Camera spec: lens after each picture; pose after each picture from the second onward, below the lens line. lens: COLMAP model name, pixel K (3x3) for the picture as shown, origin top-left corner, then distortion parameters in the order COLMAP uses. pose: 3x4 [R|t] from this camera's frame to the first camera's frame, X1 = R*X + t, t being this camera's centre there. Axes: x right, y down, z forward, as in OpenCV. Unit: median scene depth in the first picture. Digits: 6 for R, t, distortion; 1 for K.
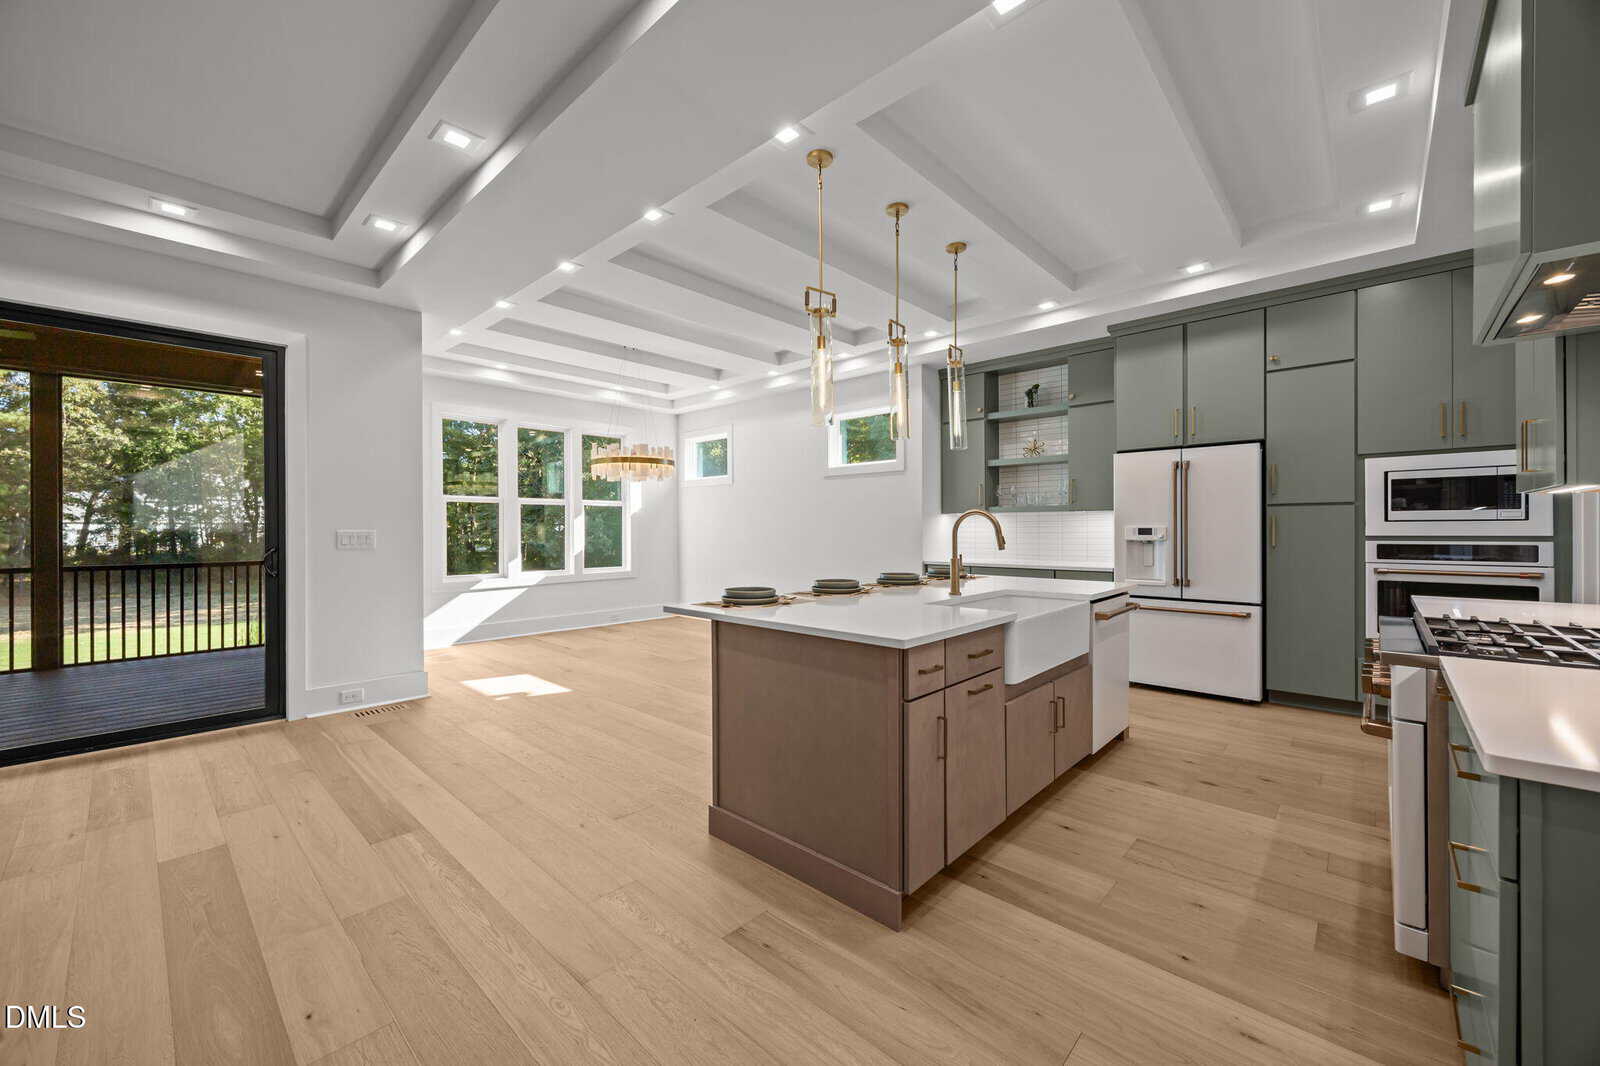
lens RADIAL K [[622.5, 0, 783.2], [0, 622.5, 529.1], [0, 0, 1]] dist [0.002148, 0.000084]
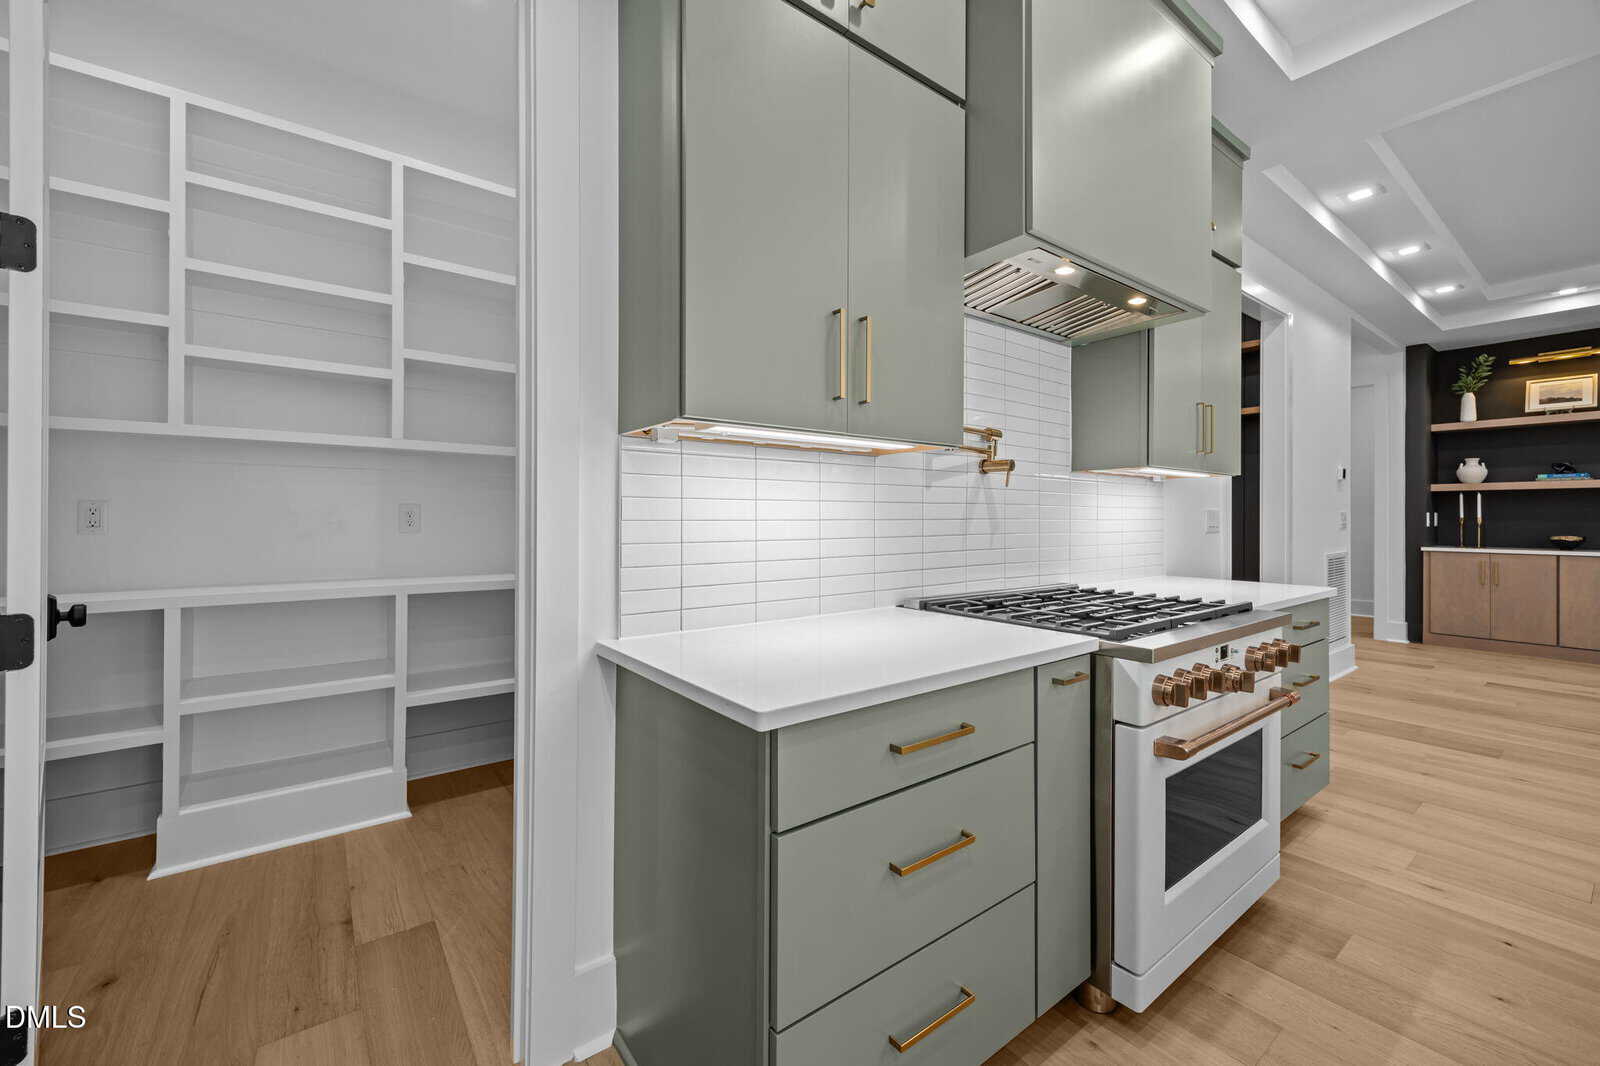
lens RADIAL K [[638.4, 0, 796.6], [0, 638.4, 517.1], [0, 0, 1]] dist [0.003631, 0.000337]
pose [[-0.985592, 0.000997, 0.169135, 0.727881], [0.001935, 0.999984, 0.005381, 0.008518], [-0.169127, 0.005631, -0.985578, 1.009224]]
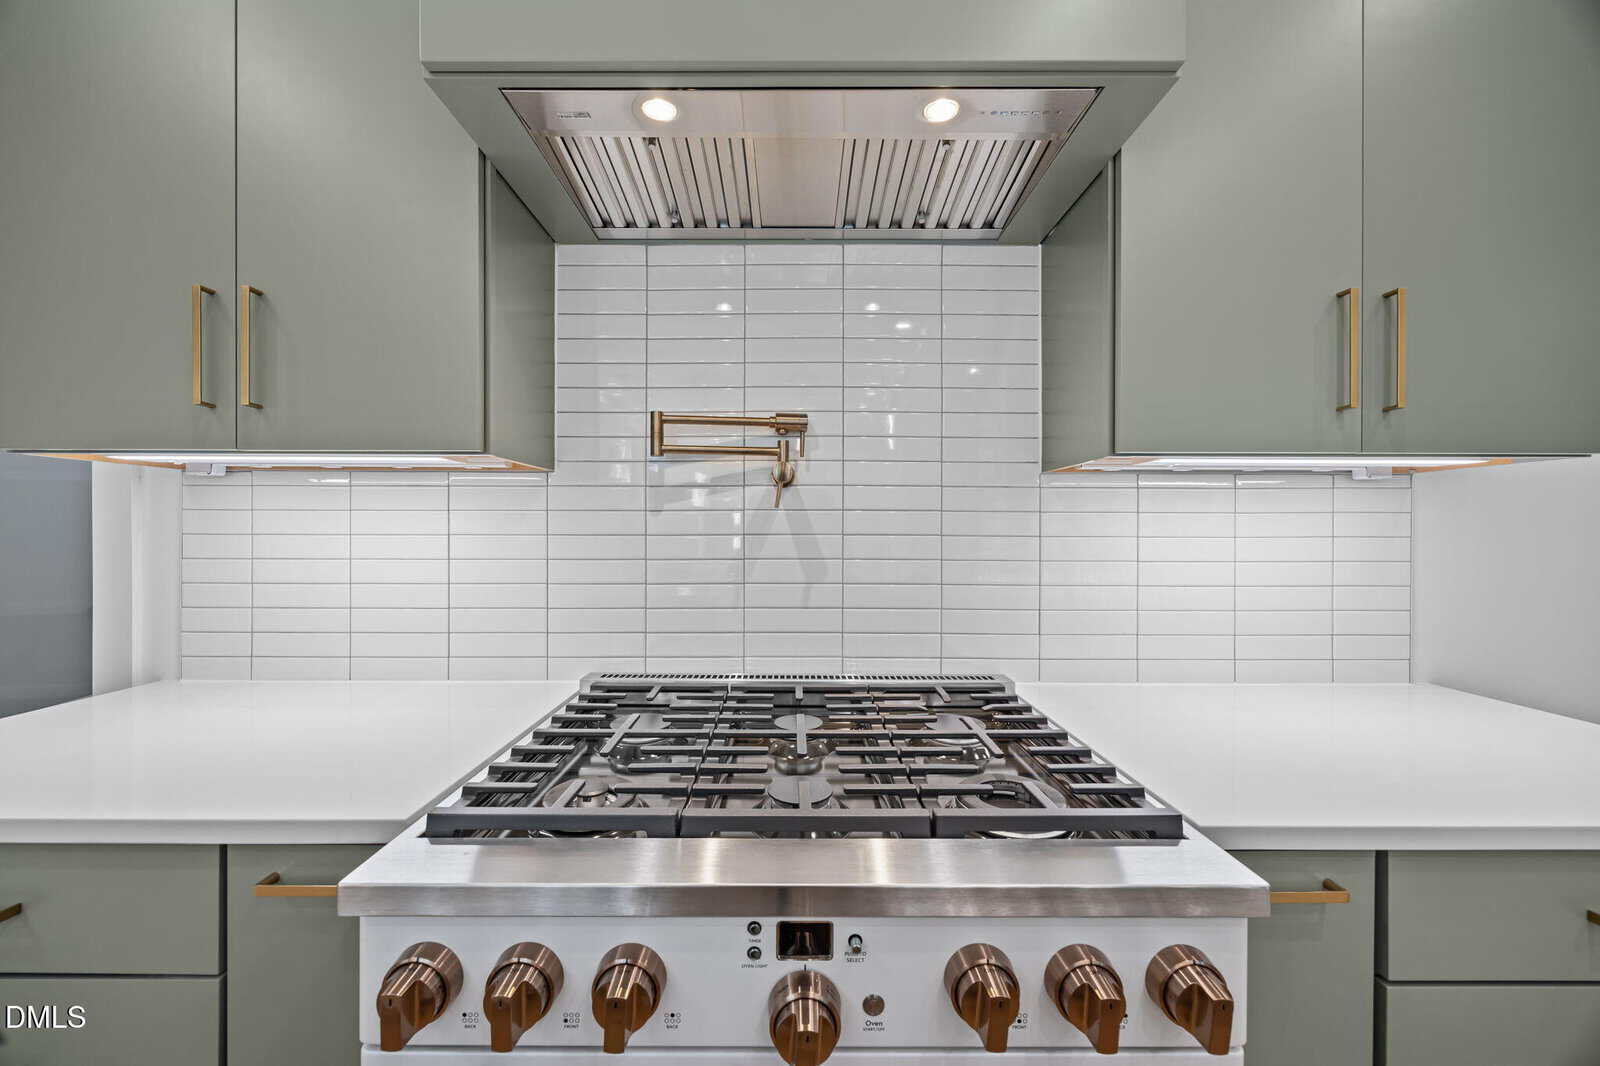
lens RADIAL K [[637.6, 0, 797.1], [0, 637.6, 561.7], [0, 0, 1]] dist [0.000752, 0.000022]
pose [[-0.690526, -0.005186, 0.723289, 0.386241], [0.003086, 0.999944, 0.010116, 0.011606], [-0.723301, 0.009217, -0.690471, 0.649499]]
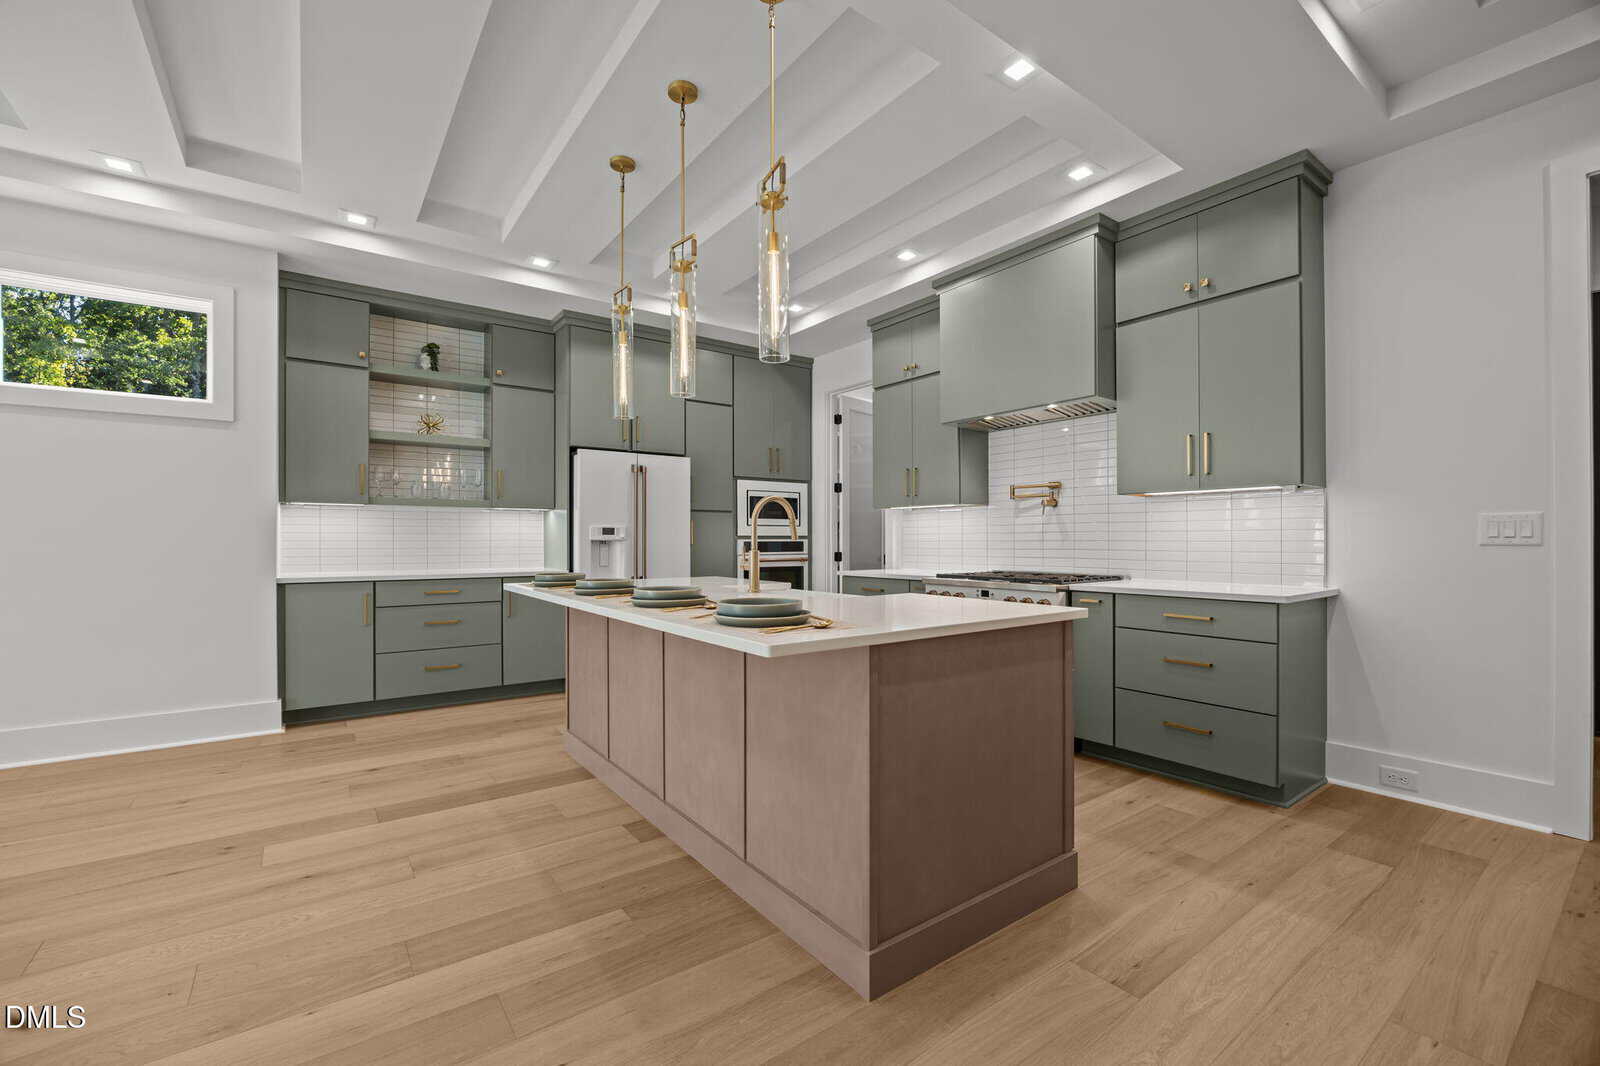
lens RADIAL K [[672.6, 0, 792.9], [0, 672.6, 537.5], [0, 0, 1]] dist [-0.014618, -0.000106]
pose [[0.176986, 0.011616, 0.984145, -0.504603], [0.004535, 0.999910, -0.012618, 0.034392], [-0.984203, 0.006696, 0.176917, 0.629577]]
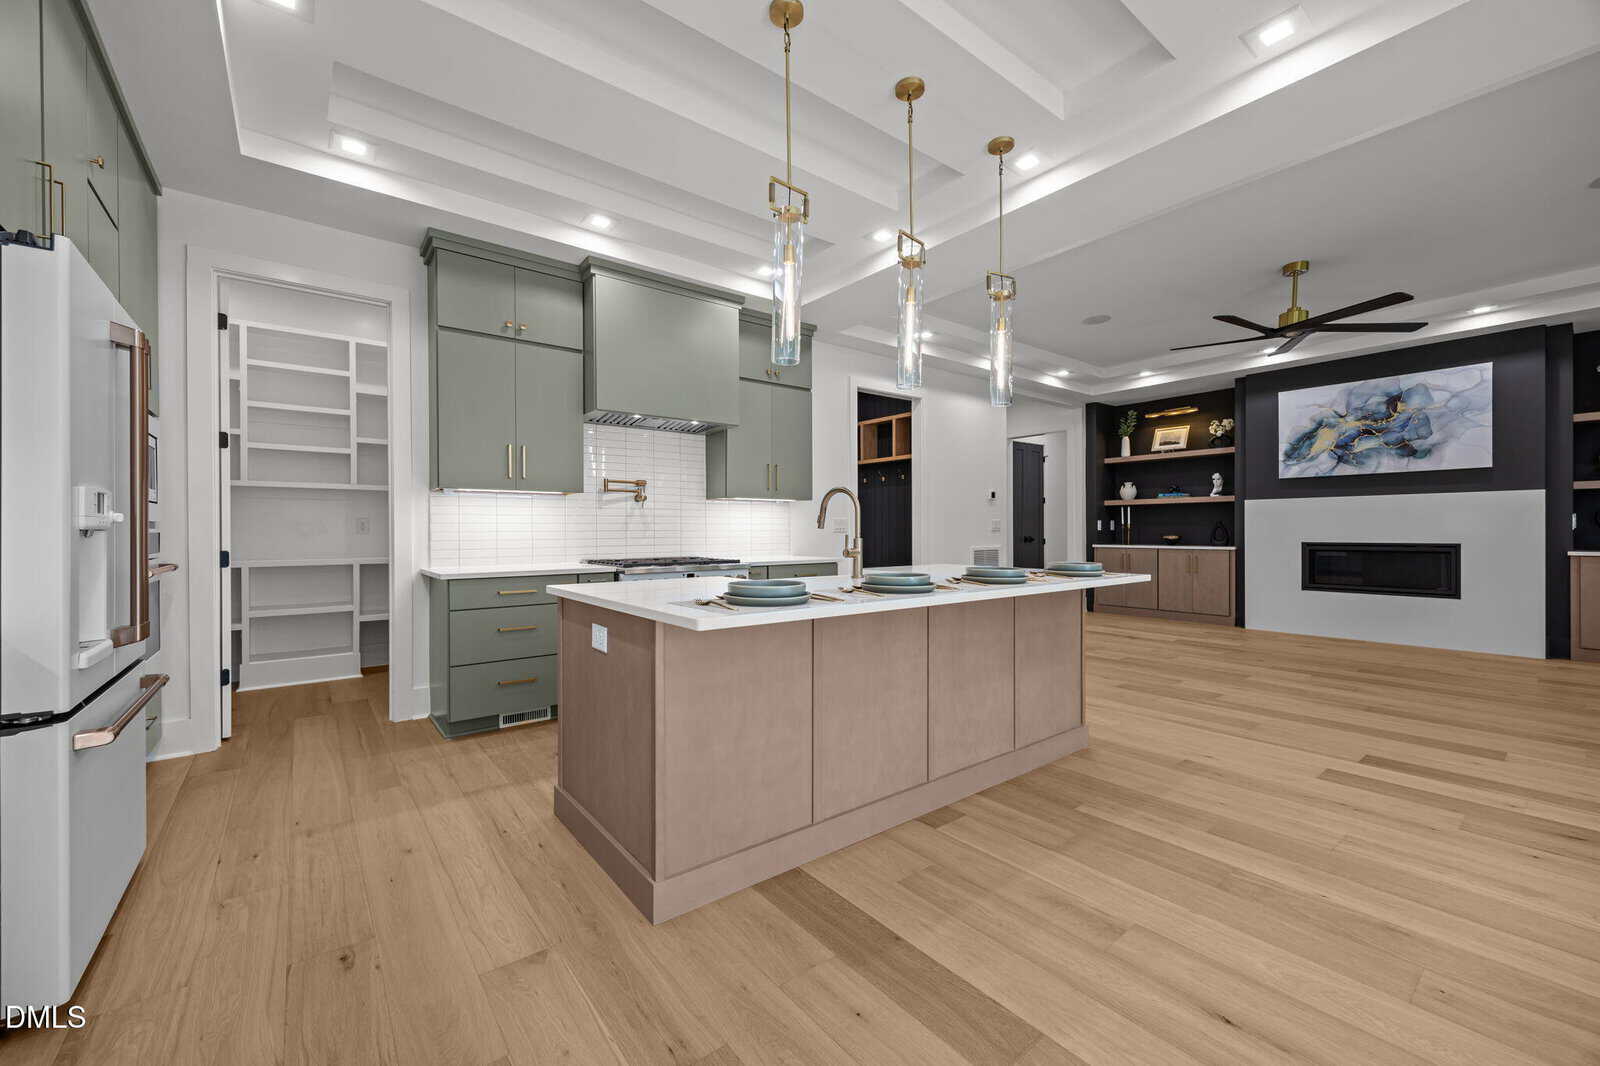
lens RADIAL K [[626.4, 0, 795.1], [0, 626.4, 535.0], [0, 0, 1]] dist [0.002153, 0.000176]
pose [[-0.988770, 0.006937, 0.149282, 0.181819], [0.008835, 0.999888, 0.012053, 0.024159], [-0.149182, 0.013237, -0.988721, 1.542322]]
